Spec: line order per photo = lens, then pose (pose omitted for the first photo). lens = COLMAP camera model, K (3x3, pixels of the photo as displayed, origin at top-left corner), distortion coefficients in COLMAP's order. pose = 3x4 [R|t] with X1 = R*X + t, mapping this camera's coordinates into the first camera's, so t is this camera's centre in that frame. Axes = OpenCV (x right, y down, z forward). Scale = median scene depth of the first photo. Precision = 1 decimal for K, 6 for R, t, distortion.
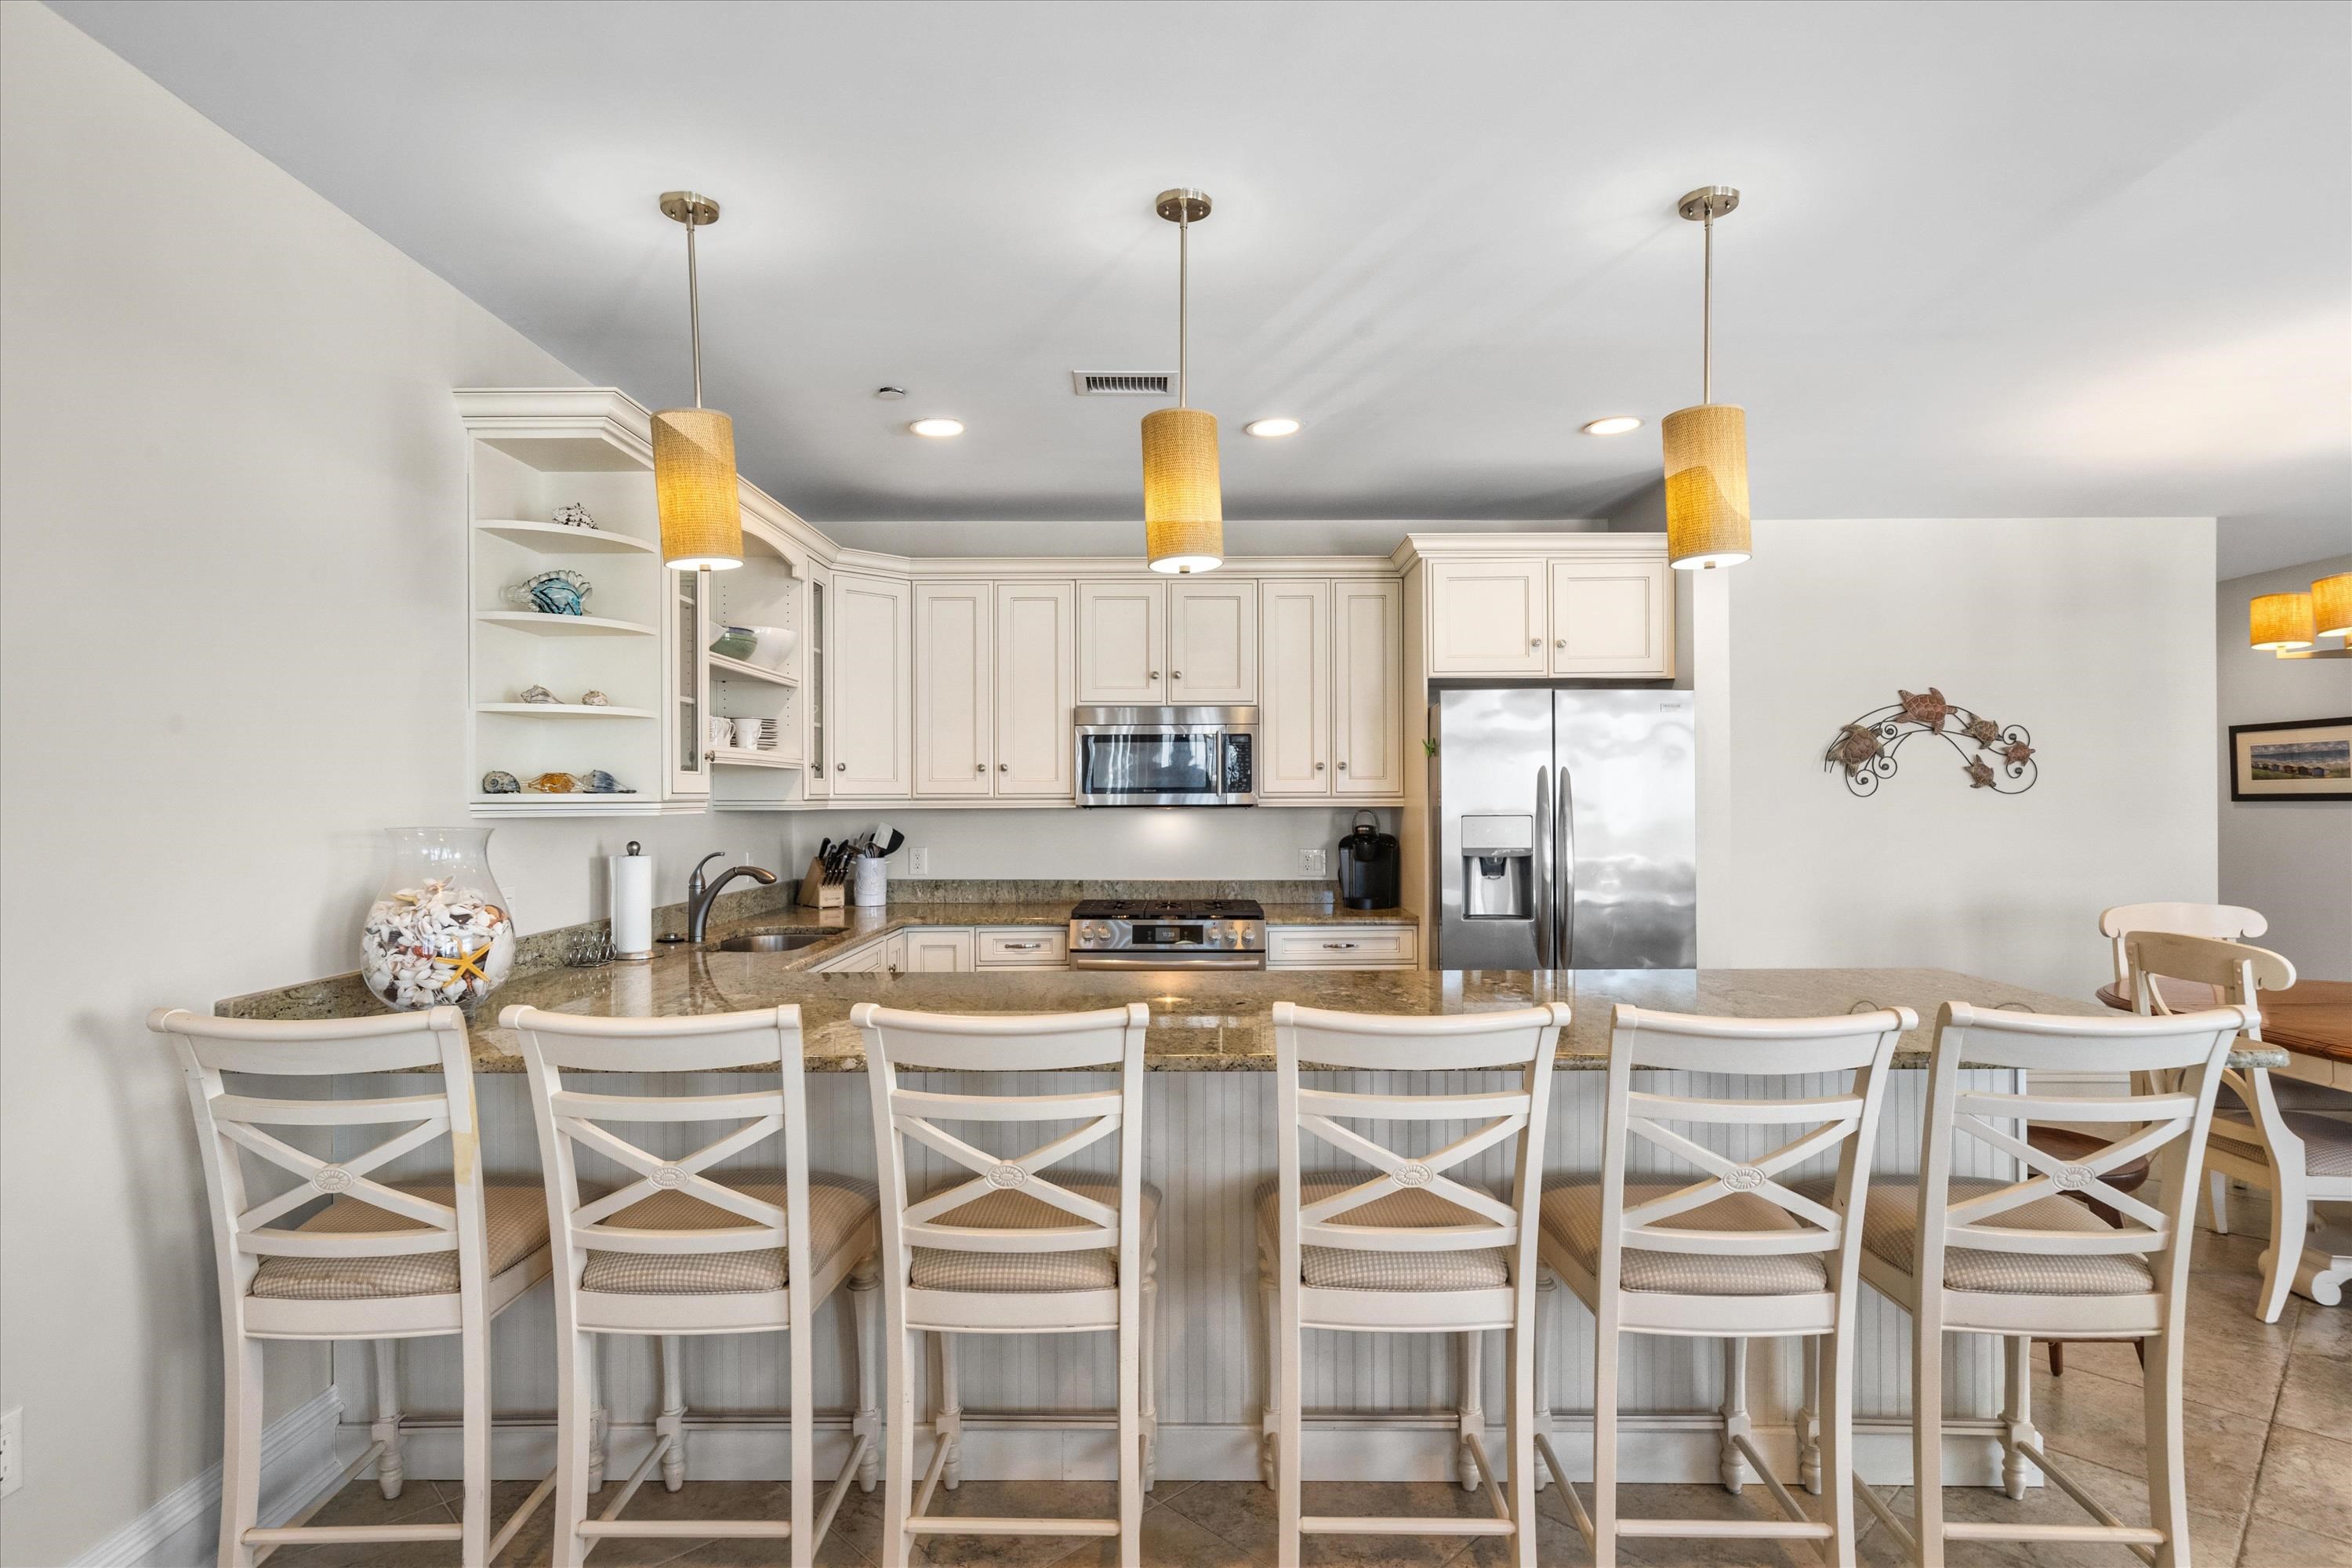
lens RADIAL K [[1230.6, 0, 1183.9], [0, 1230.6, 793.9], [0, 0, 1]] dist [0.002067, 0.000008]
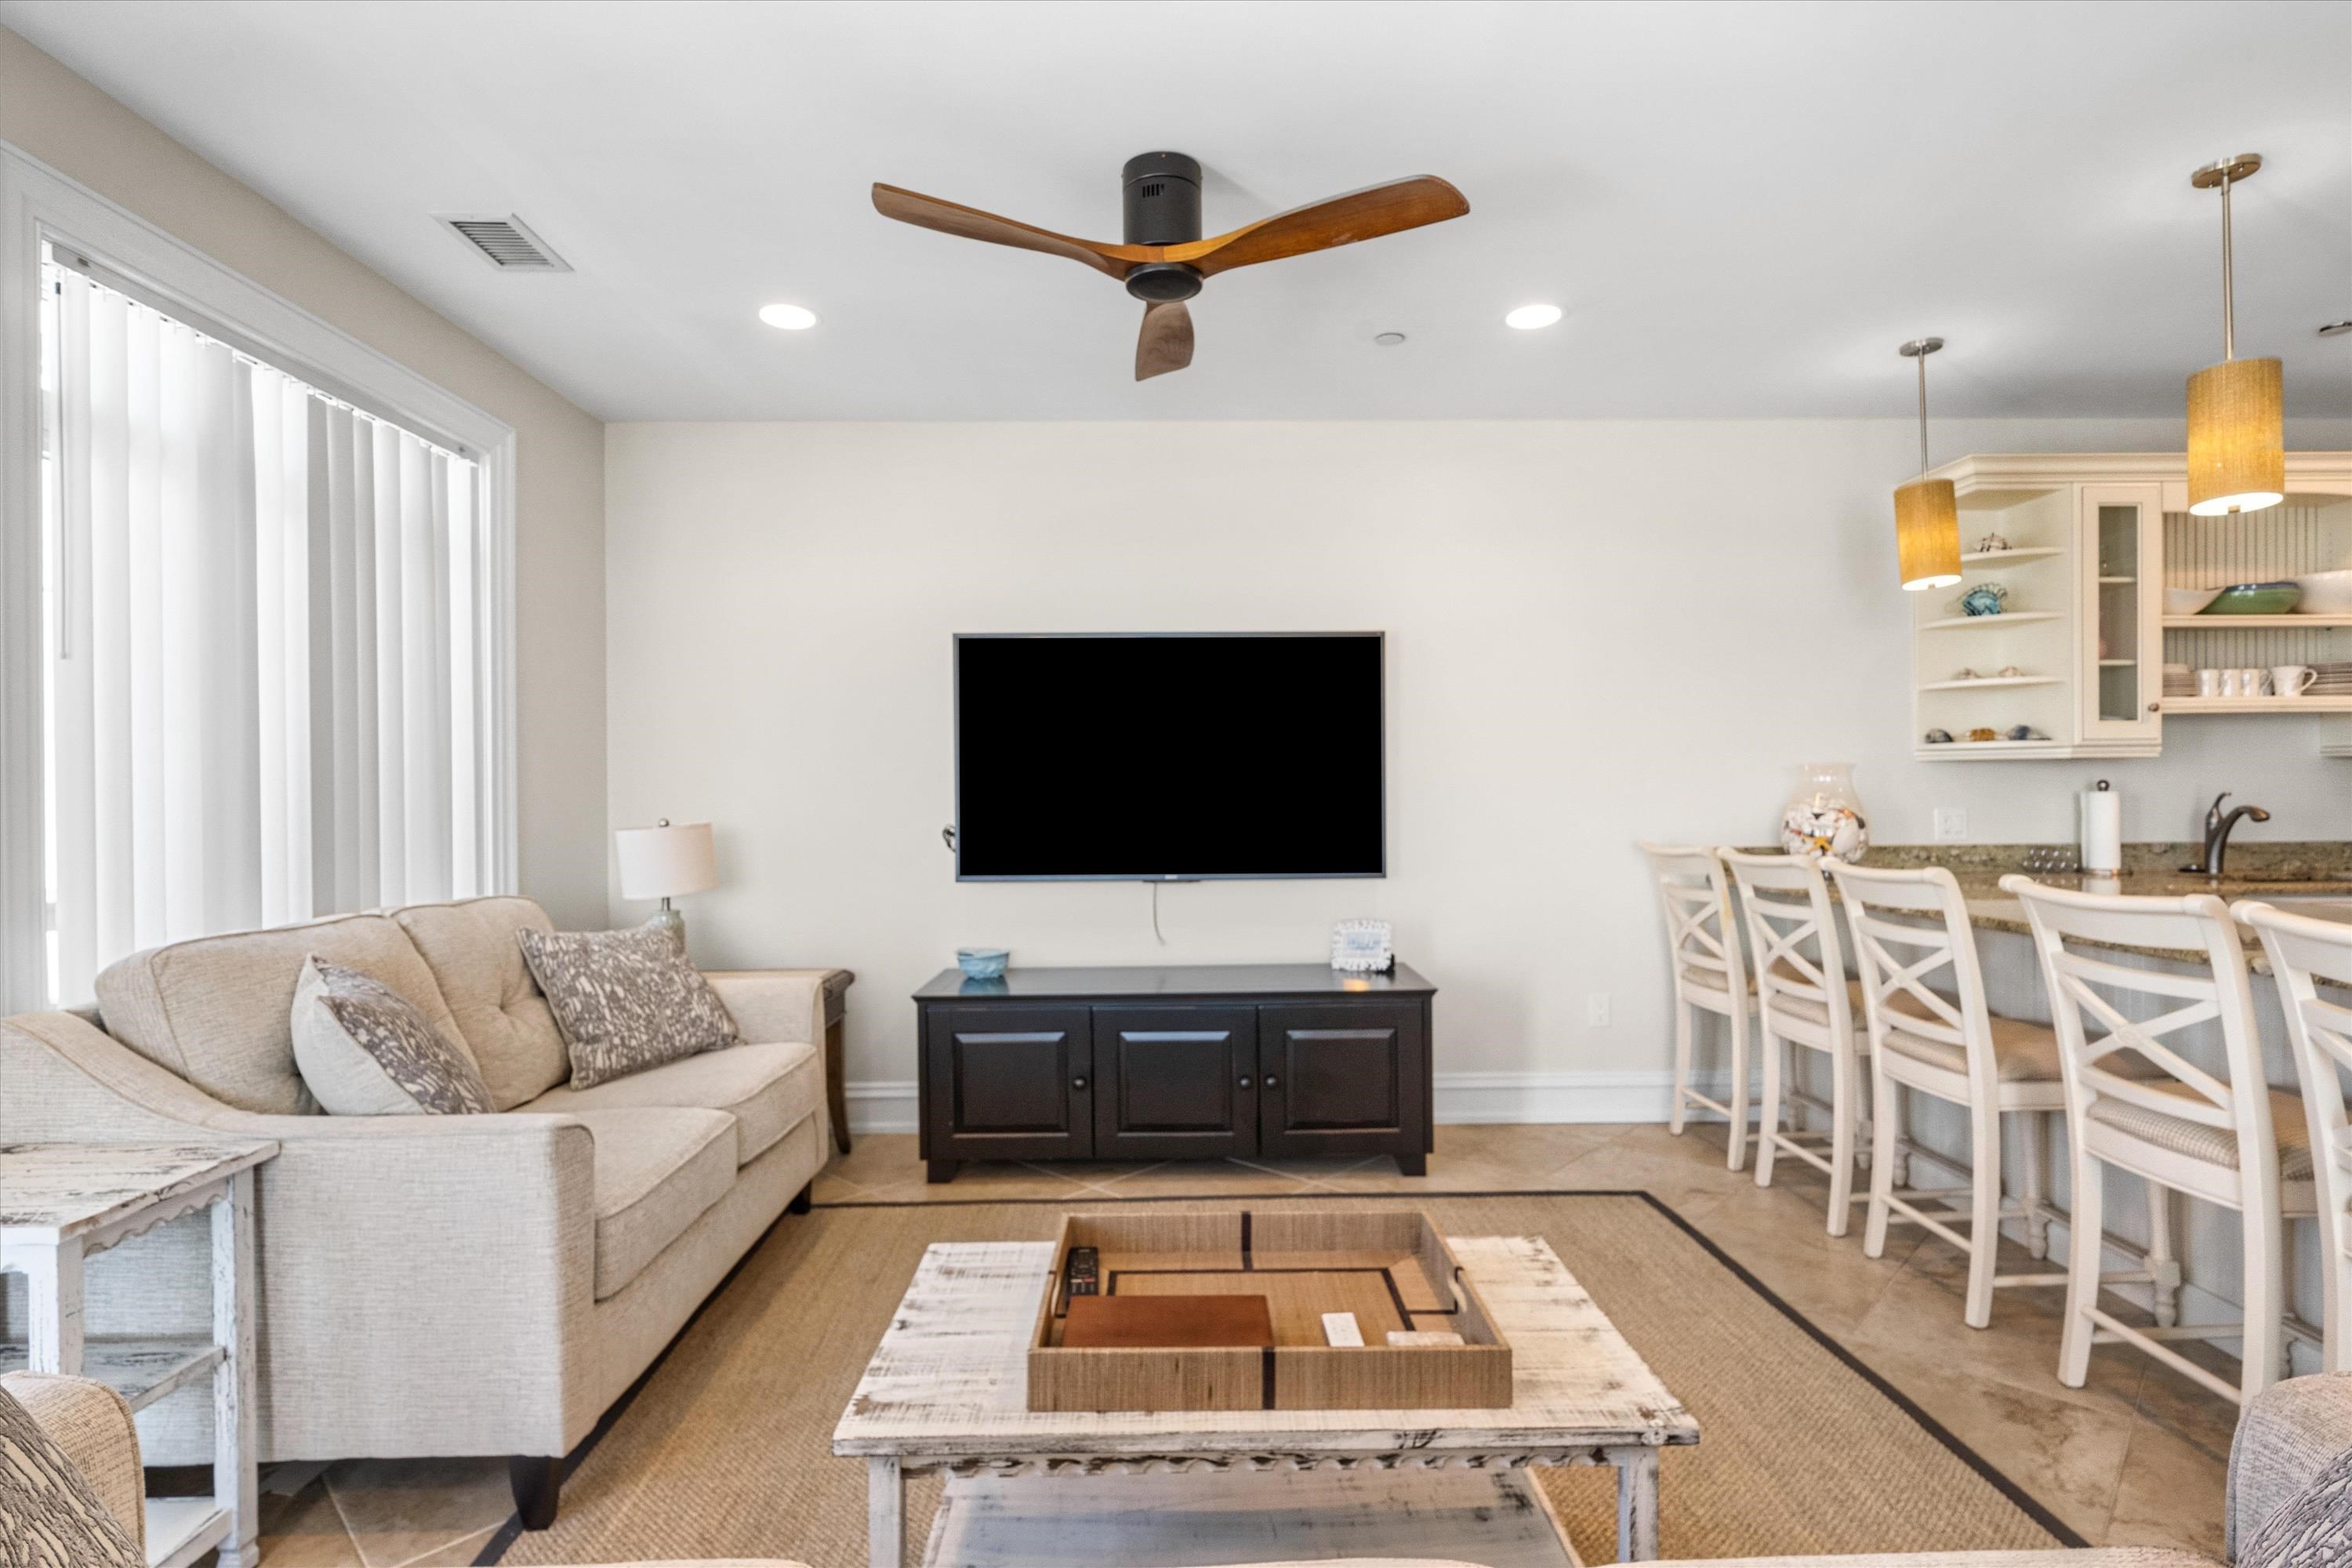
lens RADIAL K [[1153.8, 0, 1177.8], [0, 1153.8, 795.2], [0, 0, 1]] dist [0.002002, 0.001402]
pose [[0.022884, 0.007764, -0.999708, 0.528115], [0.009562, 0.999922, 0.007985, 0.026814], [0.999692, -0.009741, 0.022808, 0.032293]]
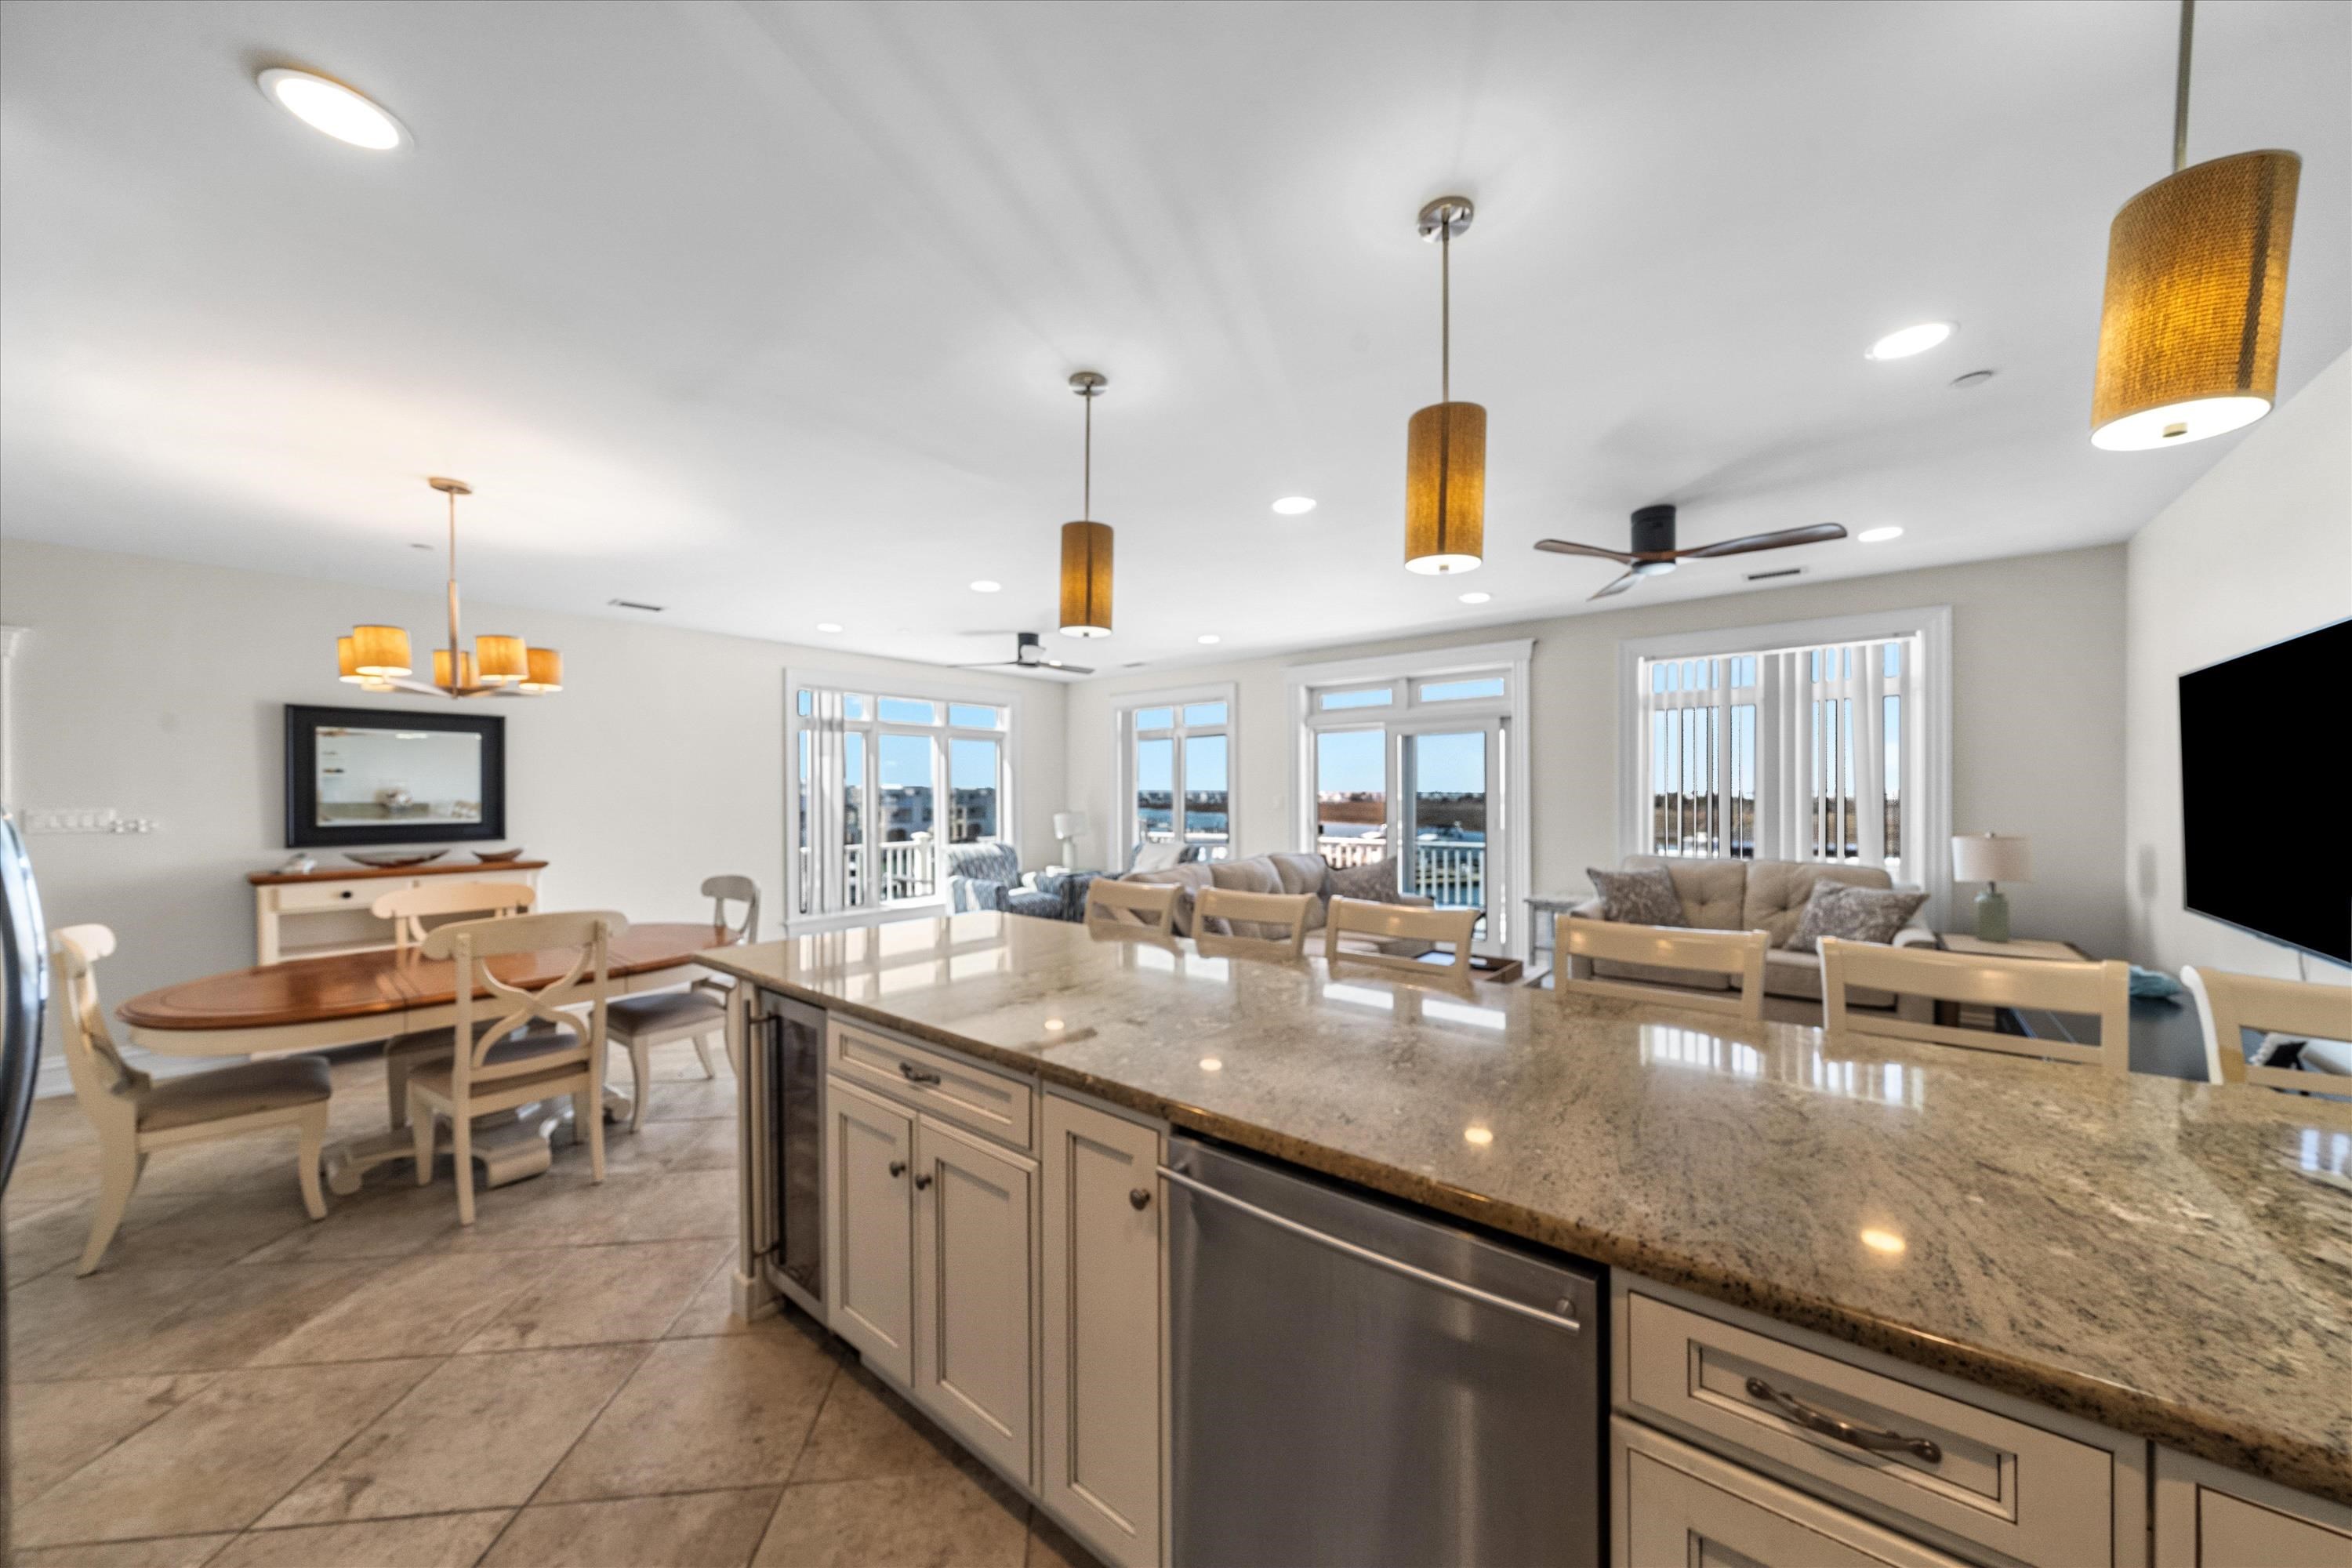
lens RADIAL K [[828.9, 0, 1171.6], [0, 828.9, 795.6], [0, 0, 1]] dist [-0.002405, -0.000094]
pose [[-0.766346, 0.007214, 0.642388, -0.158162], [0.005879, 0.999974, -0.004216, 0.003572], [-0.642401, 0.000546, -0.766368, 0.888553]]
